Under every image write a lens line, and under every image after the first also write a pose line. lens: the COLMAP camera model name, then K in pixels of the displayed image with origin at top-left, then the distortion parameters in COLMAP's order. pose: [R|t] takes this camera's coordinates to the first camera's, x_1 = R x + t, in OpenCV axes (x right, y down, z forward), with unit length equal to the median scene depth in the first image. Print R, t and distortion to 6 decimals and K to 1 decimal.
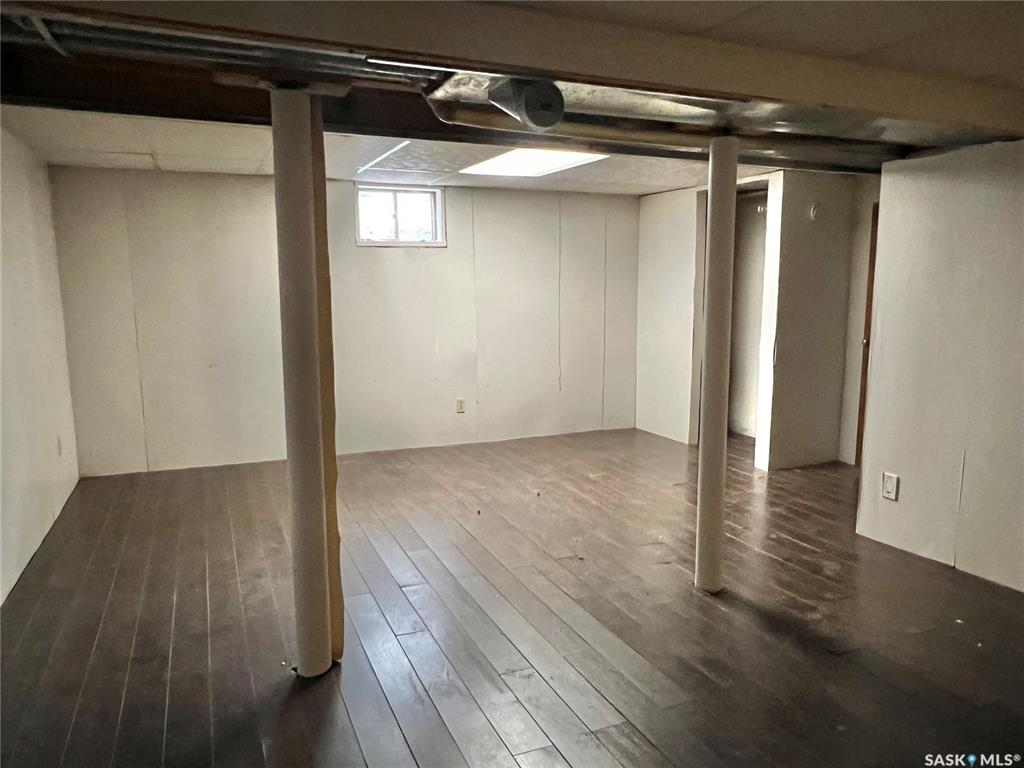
lens RADIAL K [[709.4, 0, 504.8], [0, 709.4, 384.6], [0, 0, 1]] dist [0.000654, -0.011246]
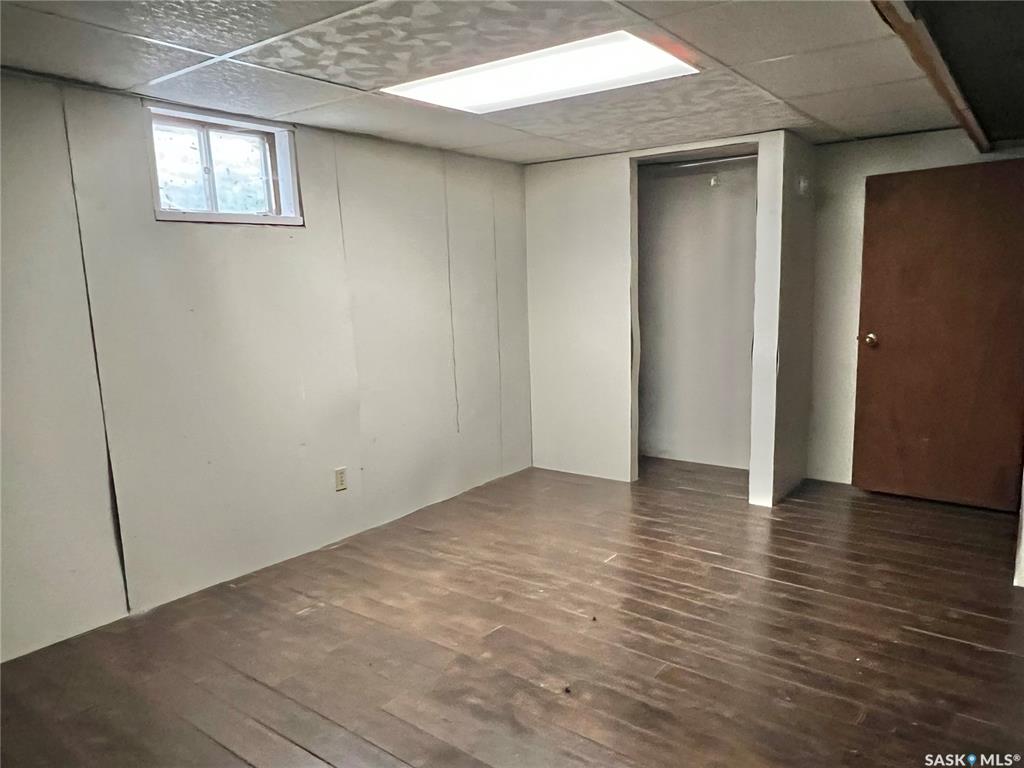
lens RADIAL K [[709.4, 0, 511.0], [0, 709.4, 390.7], [0, 0, 1]] dist [0.000654, -0.011246]
pose [[0.872021, -0.097644, 0.479629, -0.233185], [0.094916, 0.995033, 0.030001, -0.055065], [-0.480176, 0.019363, 0.876958, 0.386149]]
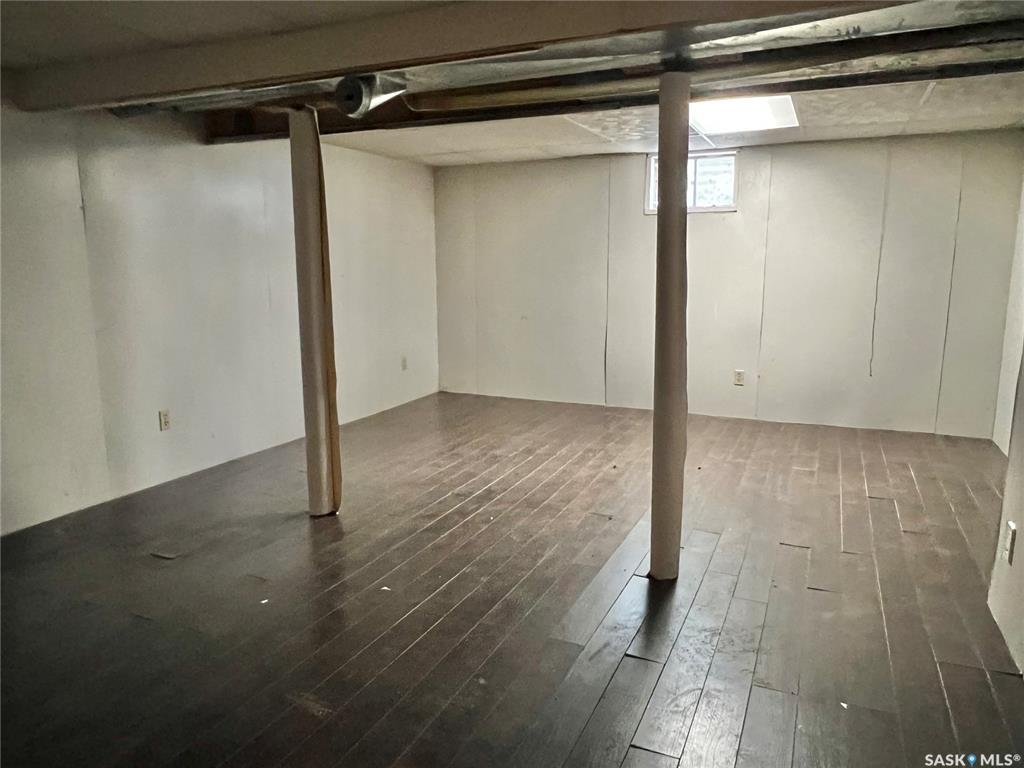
lens RADIAL K [[709.4, 0, 511.0], [0, 709.4, 384.2], [0, 0, 1]] dist [0.000654, -0.011246]
pose [[0.676425, 0.128414, -0.725230, 0.439233], [-0.104545, 0.991453, 0.078043, -0.004788], [0.729053, 0.023029, 0.684069, 0.126135]]
